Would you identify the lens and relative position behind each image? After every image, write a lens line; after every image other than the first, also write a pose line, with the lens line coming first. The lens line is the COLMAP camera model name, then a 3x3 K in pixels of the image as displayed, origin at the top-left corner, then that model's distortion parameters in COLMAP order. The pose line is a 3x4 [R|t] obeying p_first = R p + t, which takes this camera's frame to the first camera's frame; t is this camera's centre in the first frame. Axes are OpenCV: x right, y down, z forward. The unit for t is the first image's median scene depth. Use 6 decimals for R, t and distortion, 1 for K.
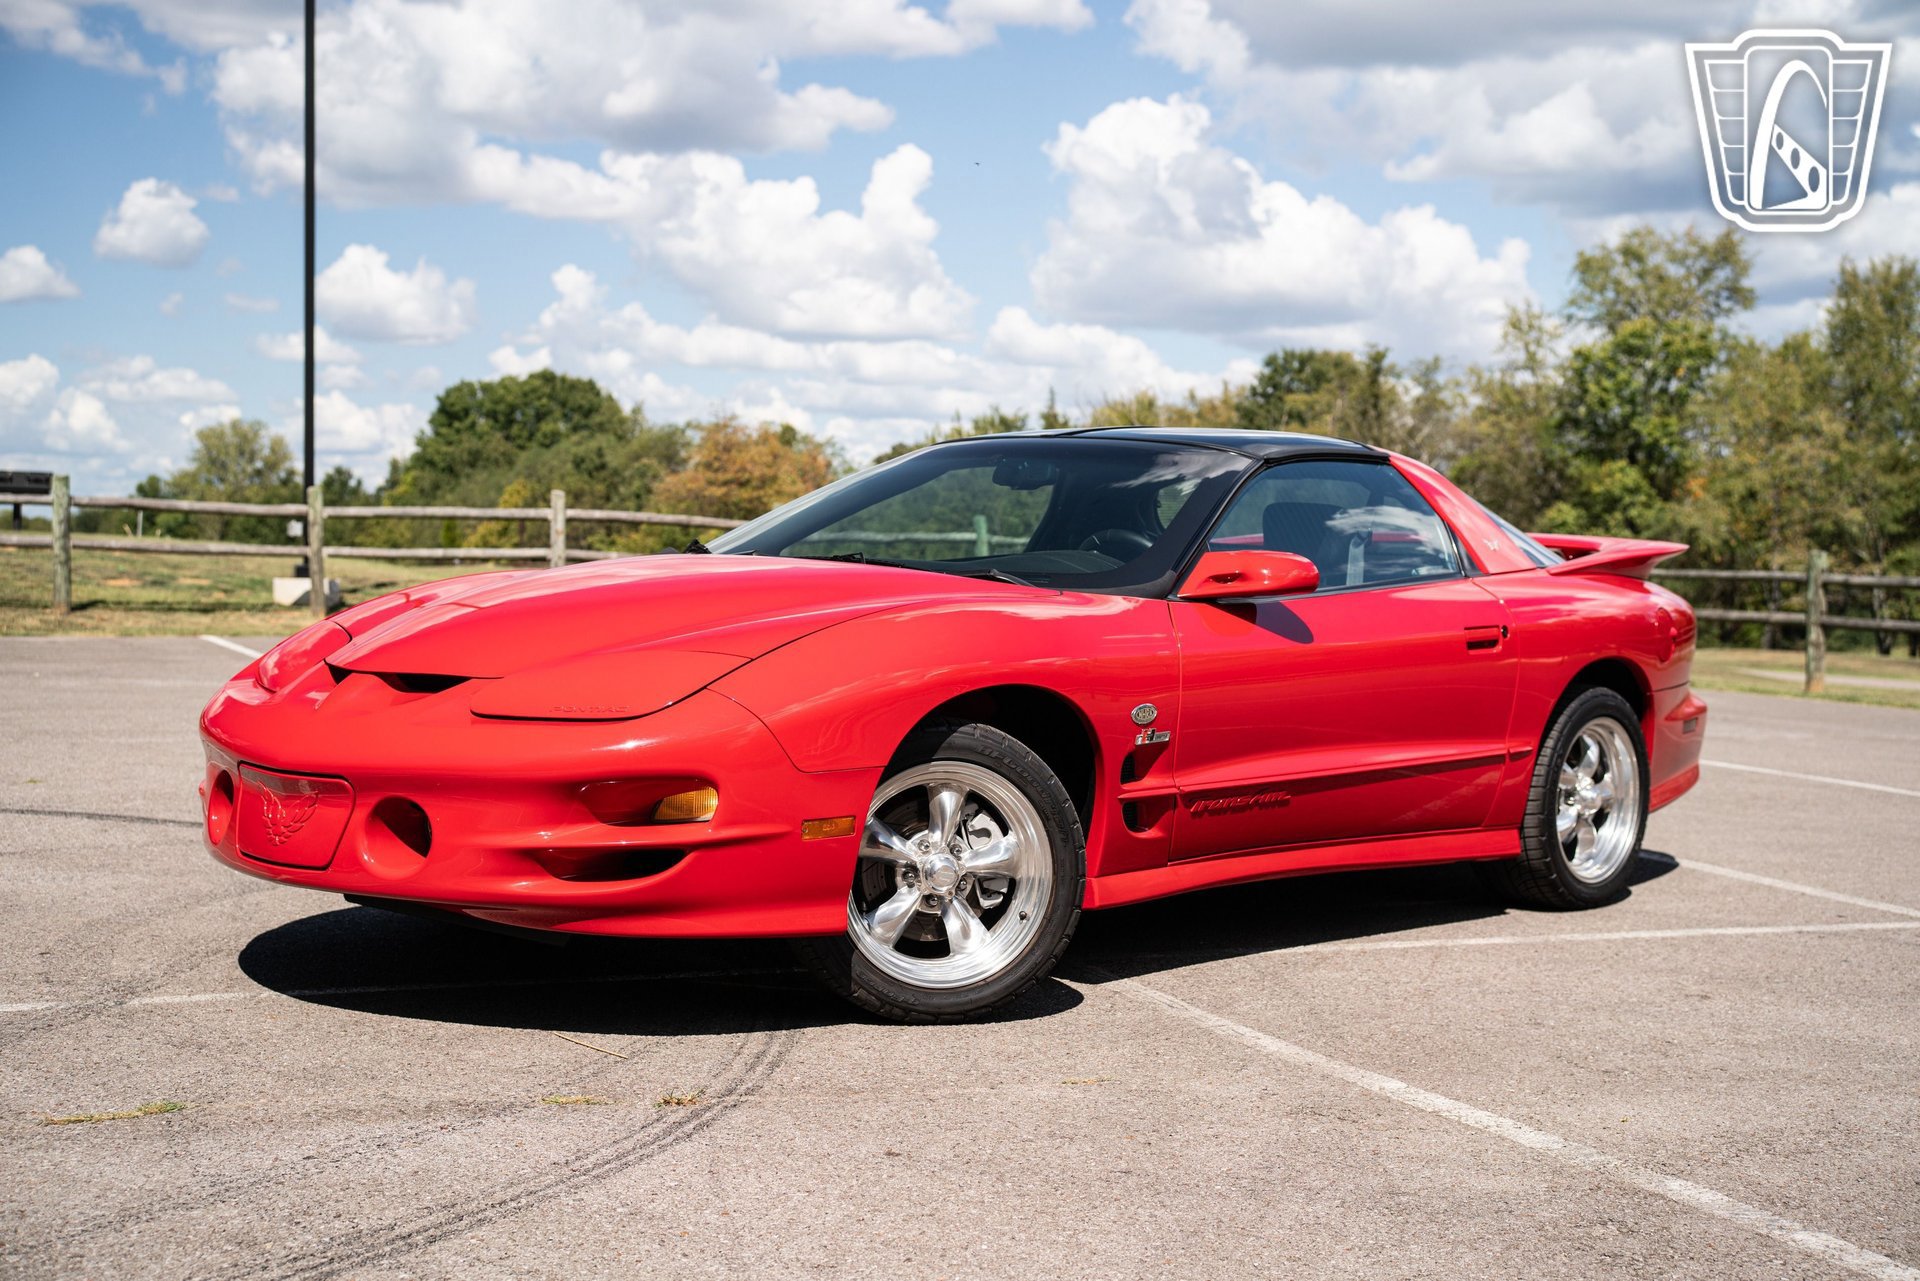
lens RADIAL K [[2596.2, 0, 960.0], [0, 2596.2, 640.5], [0, 0, 1]] dist [-0.058179, 0.501316]
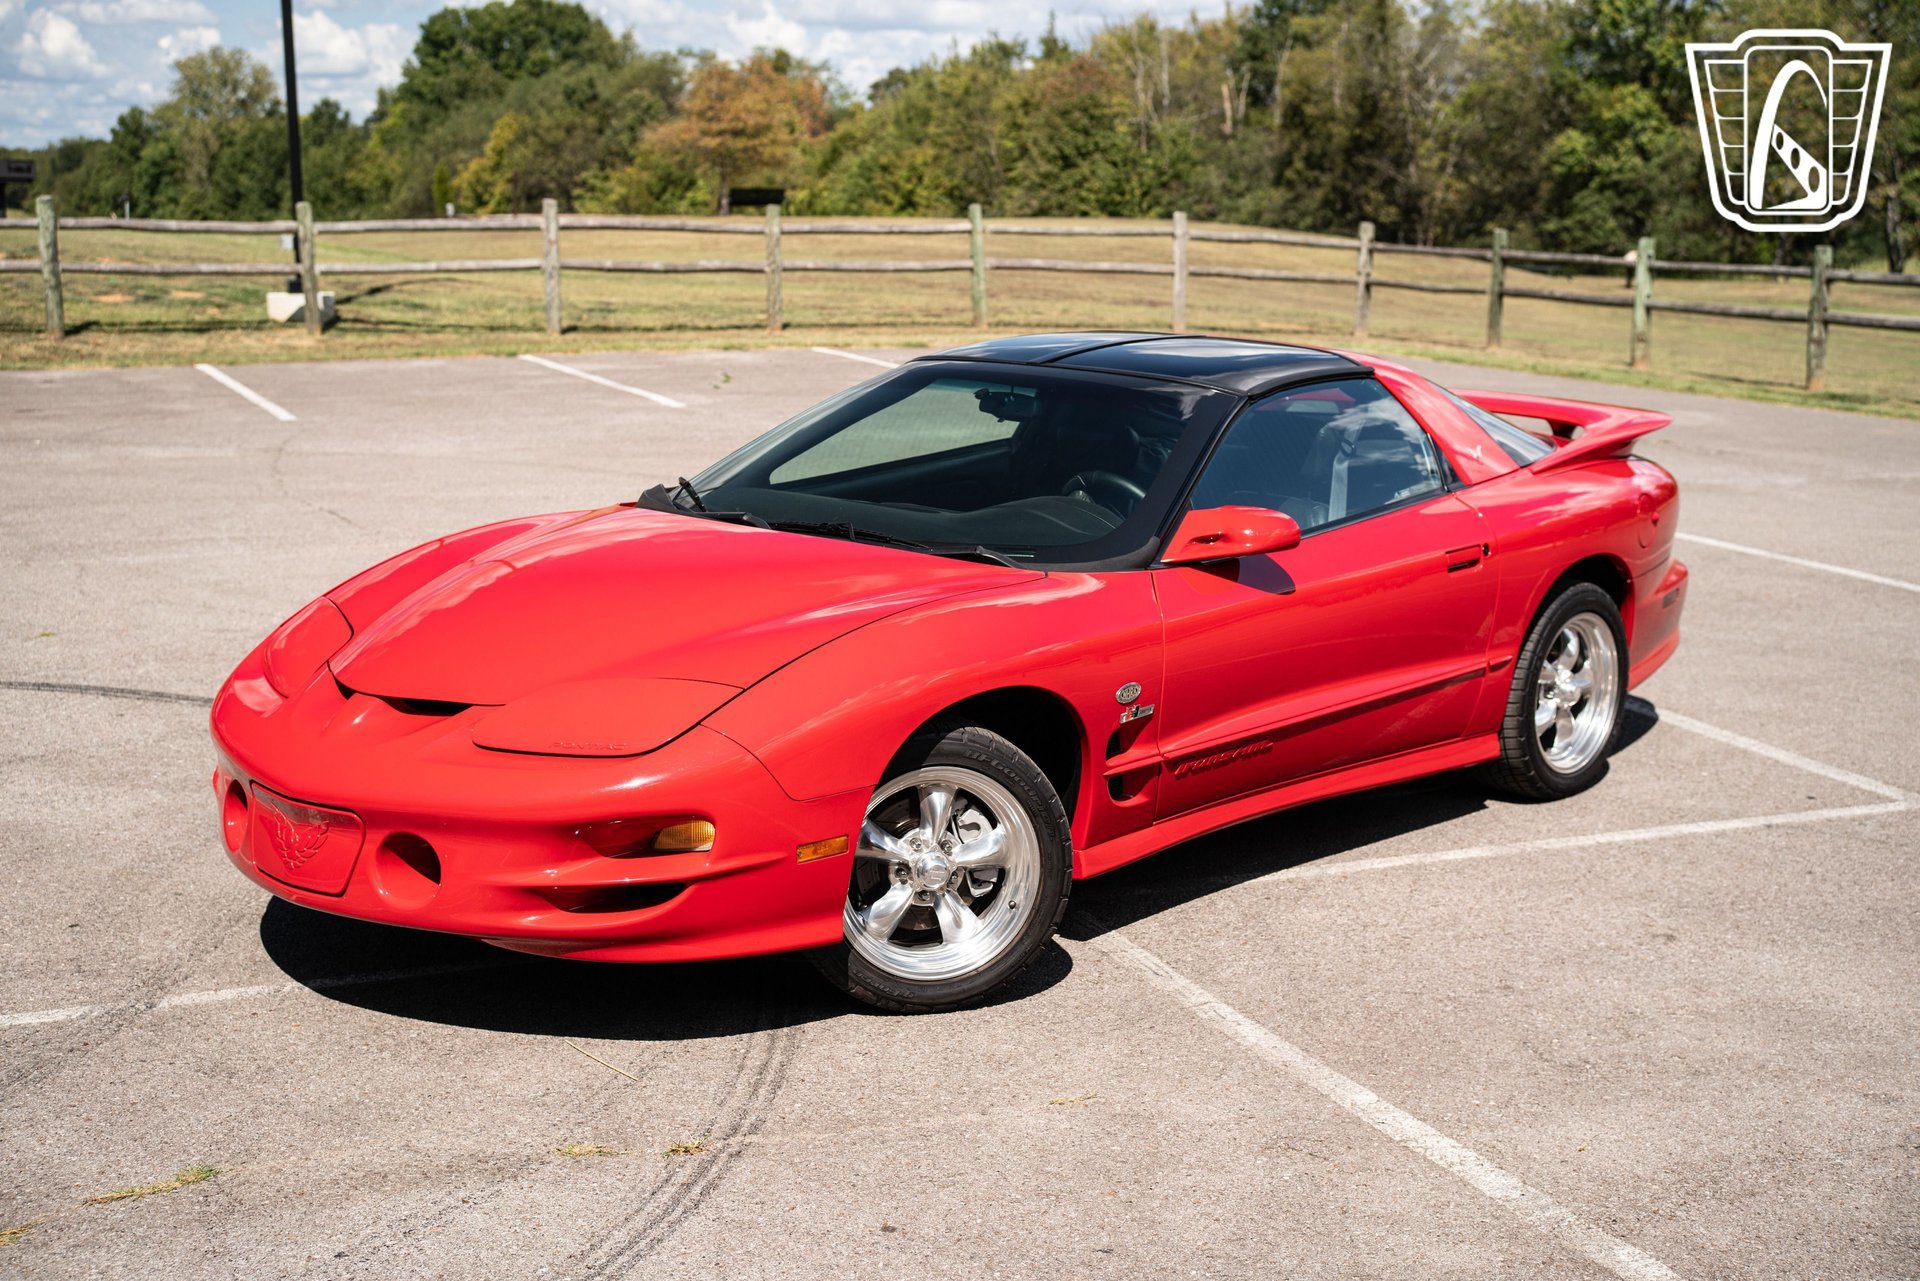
lens RADIAL K [[2596.2, 0, 960.0], [0, 2596.2, 640.5], [0, 0, 1]] dist [-0.058179, 0.501316]
pose [[0.999838, -0.017739, -0.003136, 0.006418], [0.018004, 0.989736, 0.141767, -0.111844], [0.000589, -0.141801, 0.989895, -0.010633]]
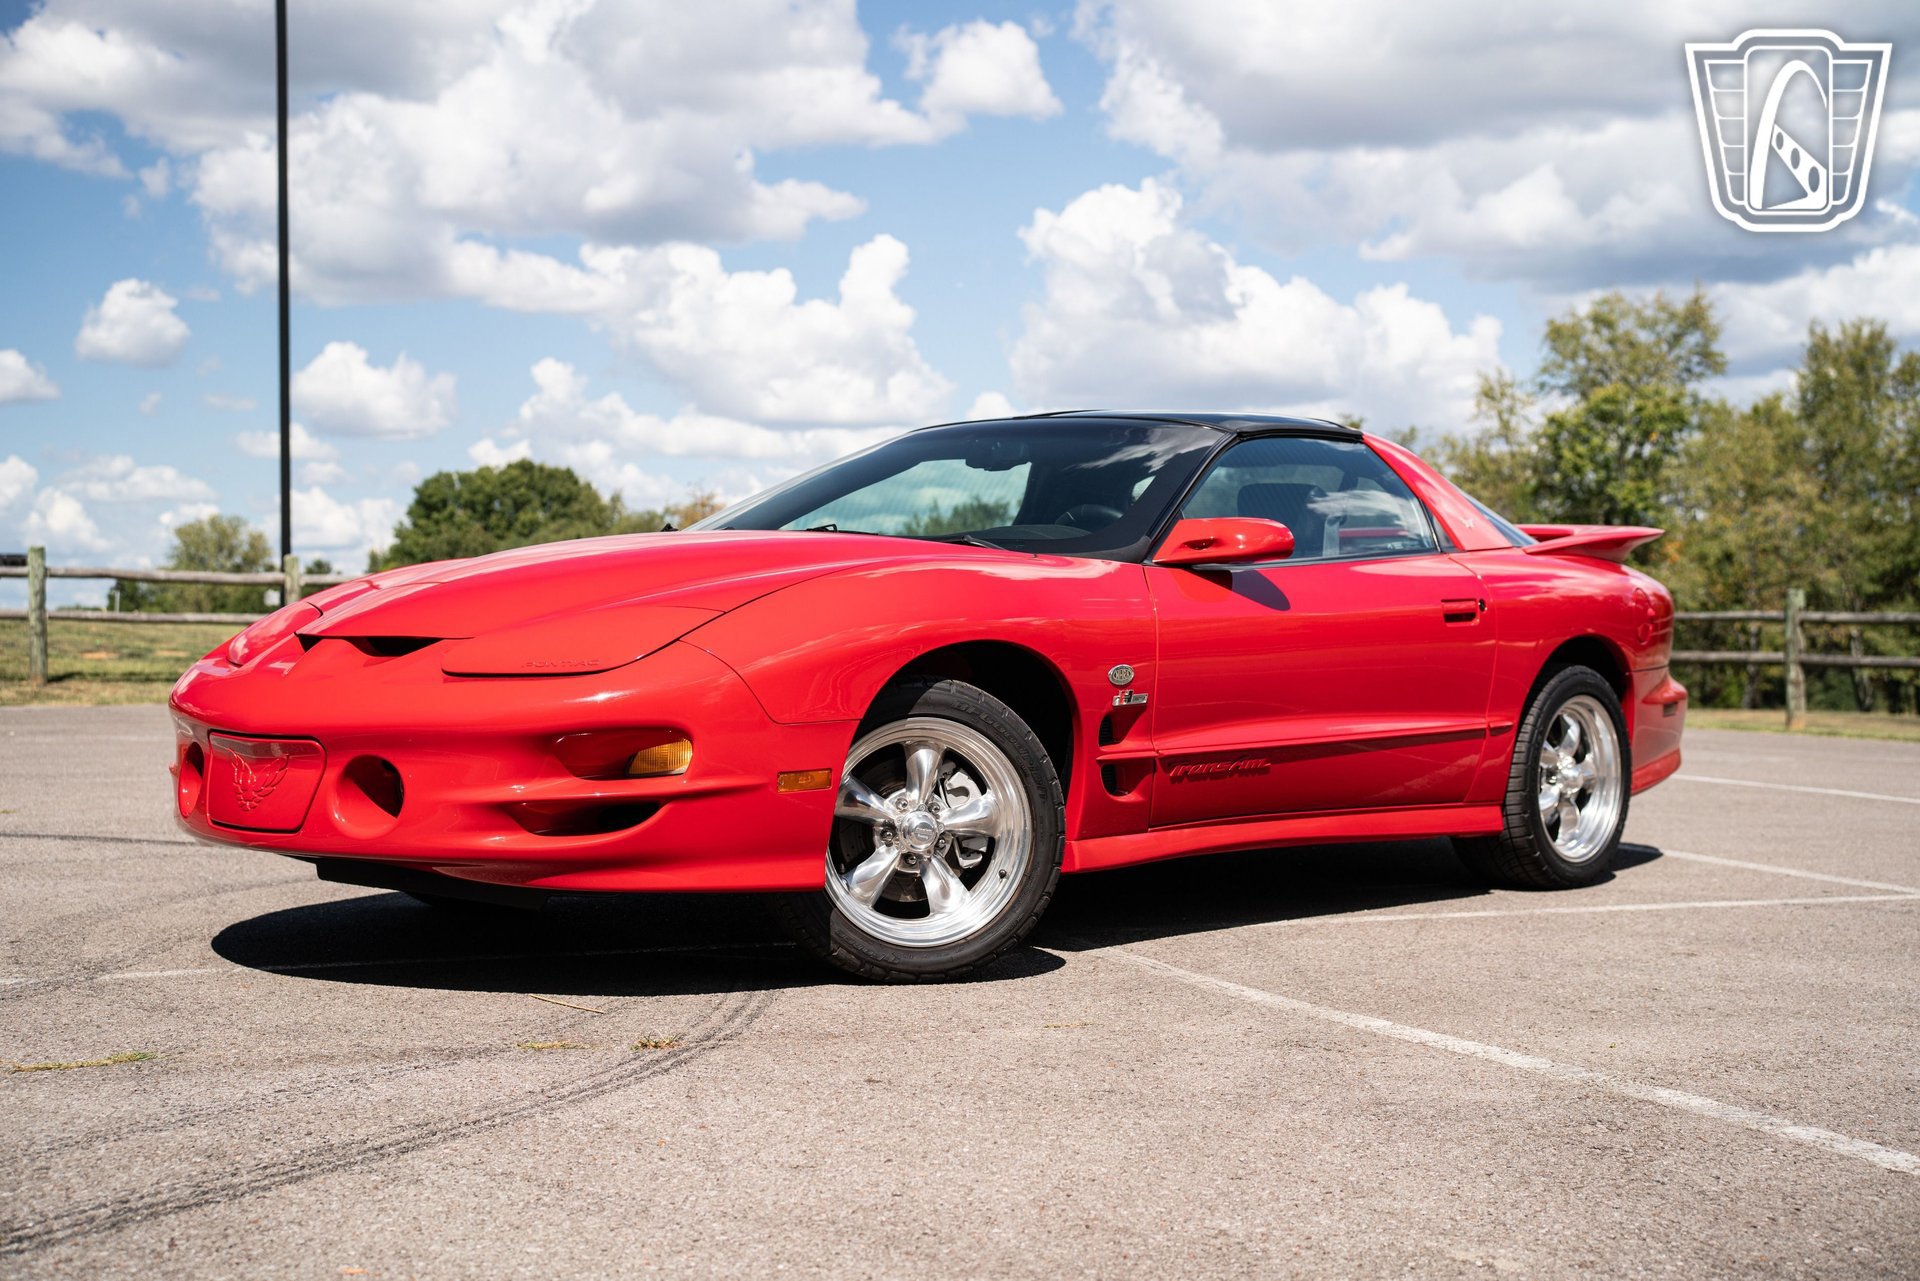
lens RADIAL K [[2596.2, 0, 960.0], [0, 2596.2, 640.5], [0, 0, 1]] dist [-0.058179, 0.501316]
pose [[0.999804, -0.018306, 0.007481, 0.001627], [0.018531, 0.999344, -0.031120, 0.036193], [-0.006906, 0.031253, 0.999488, 0.004720]]
